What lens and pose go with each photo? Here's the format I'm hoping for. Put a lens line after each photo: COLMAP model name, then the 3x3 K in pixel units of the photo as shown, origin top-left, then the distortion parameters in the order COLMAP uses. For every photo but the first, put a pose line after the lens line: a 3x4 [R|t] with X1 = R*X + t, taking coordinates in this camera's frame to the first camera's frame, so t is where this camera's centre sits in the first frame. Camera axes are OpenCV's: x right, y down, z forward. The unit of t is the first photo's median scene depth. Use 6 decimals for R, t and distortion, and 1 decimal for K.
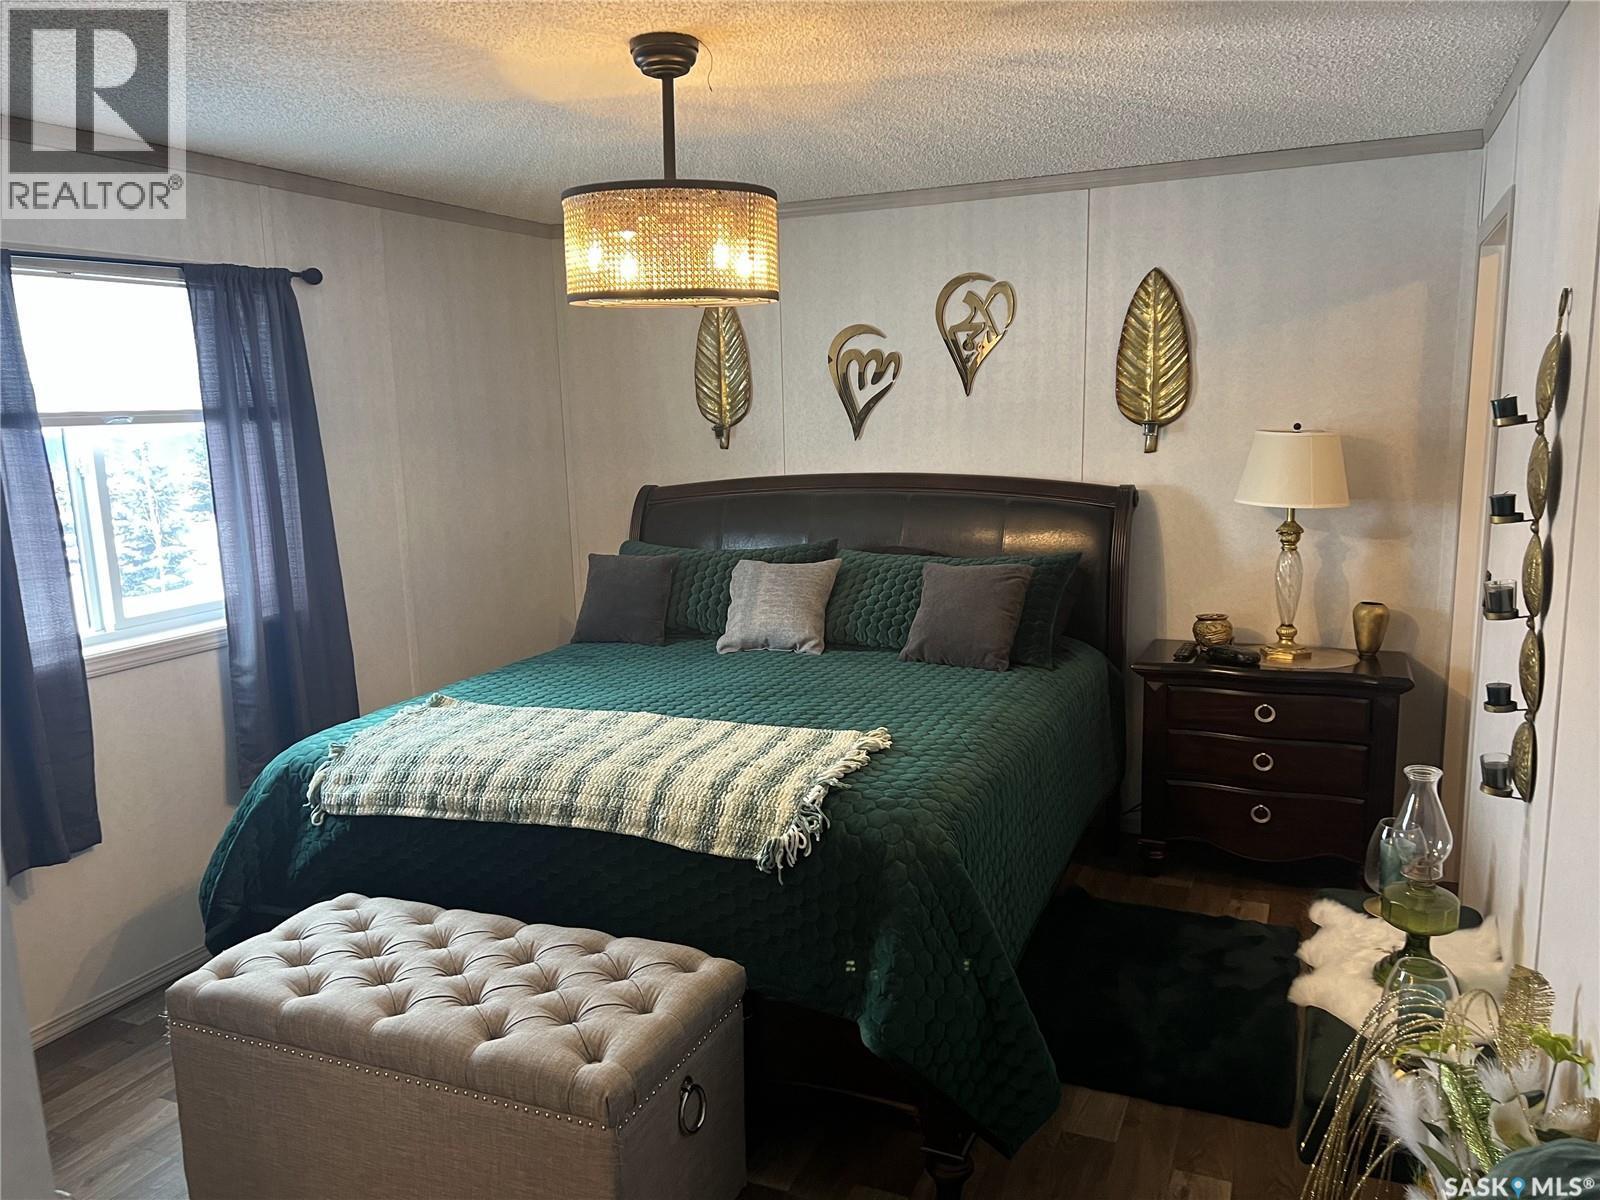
lens RADIAL K [[1166.8, 0, 805.9], [0, 1166.8, 604.1], [0, 0, 1]] dist [0.012828, -0.002127]
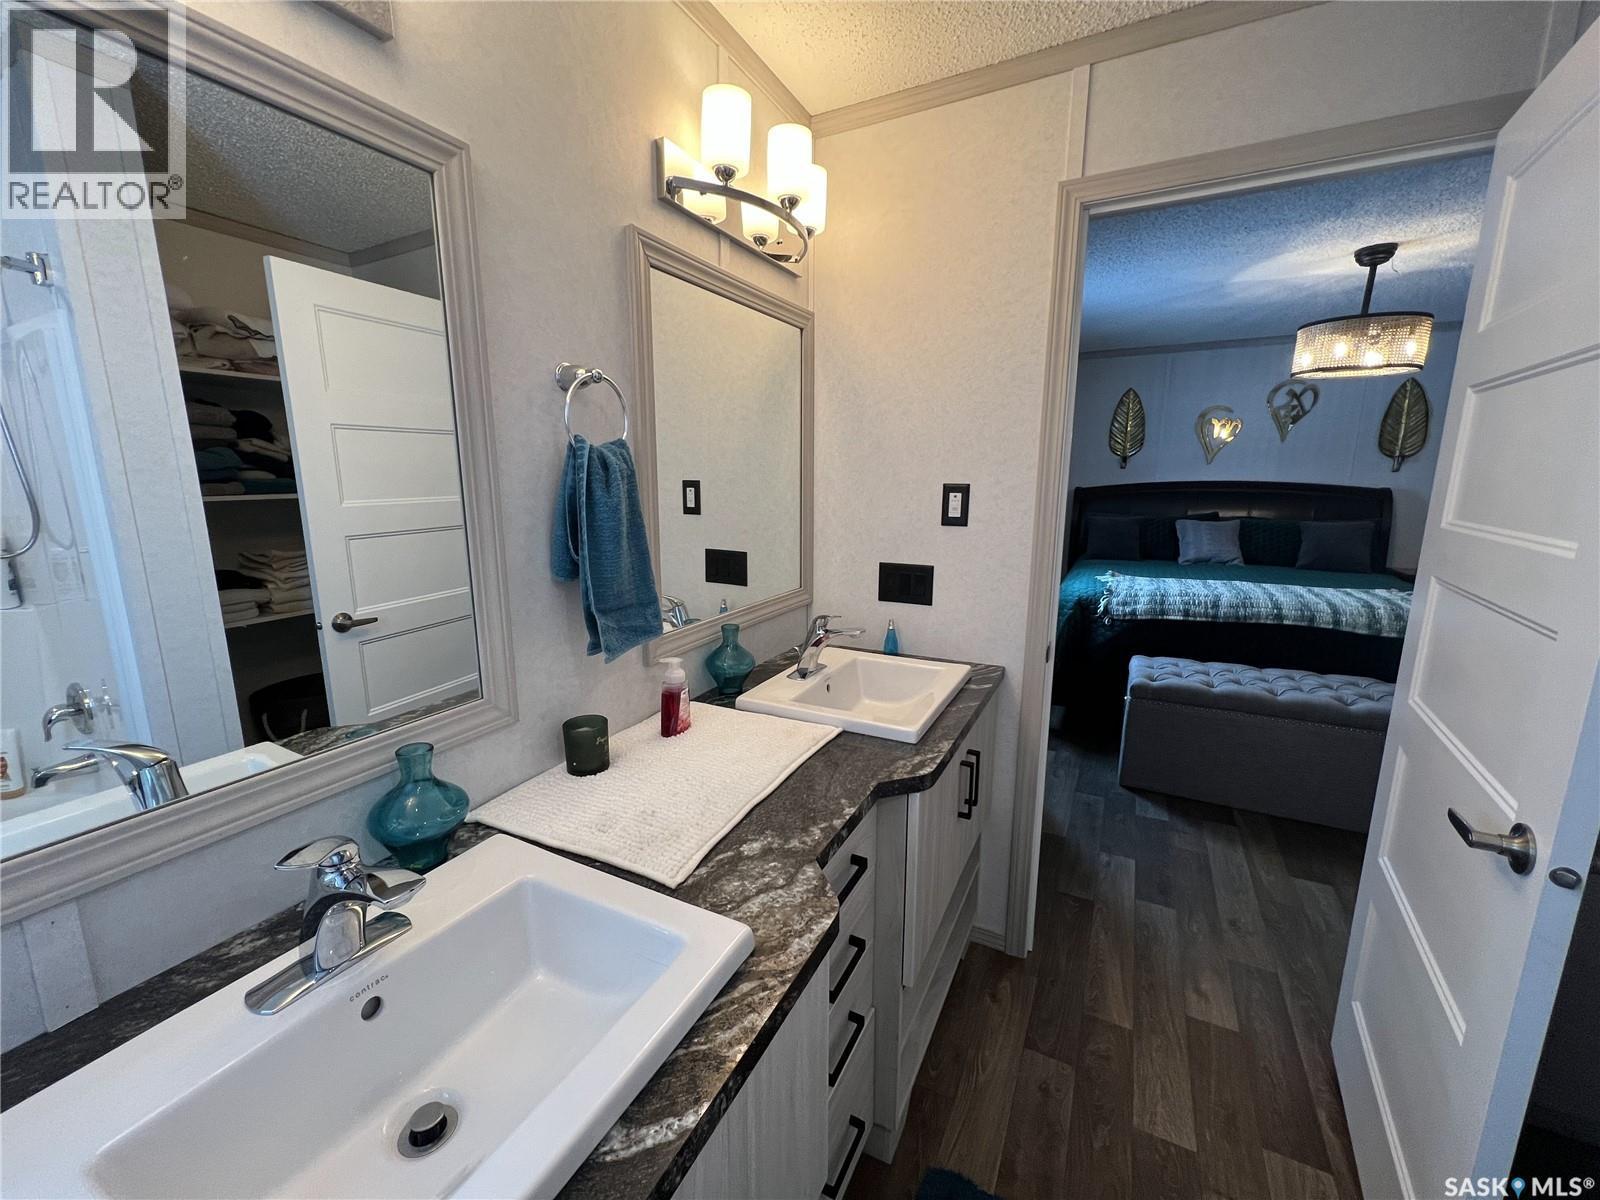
lens RADIAL K [[635.3, 0, 796.2], [0, 635.3, 595.8], [0, 0, 1]] dist [-0.005406, -0.000533]
pose [[0.996910, 0.041456, -0.066720, -0.910811], [-0.040288, 0.999012, 0.018756, 0.139752], [0.067431, -0.016010, 0.997595, -0.177230]]
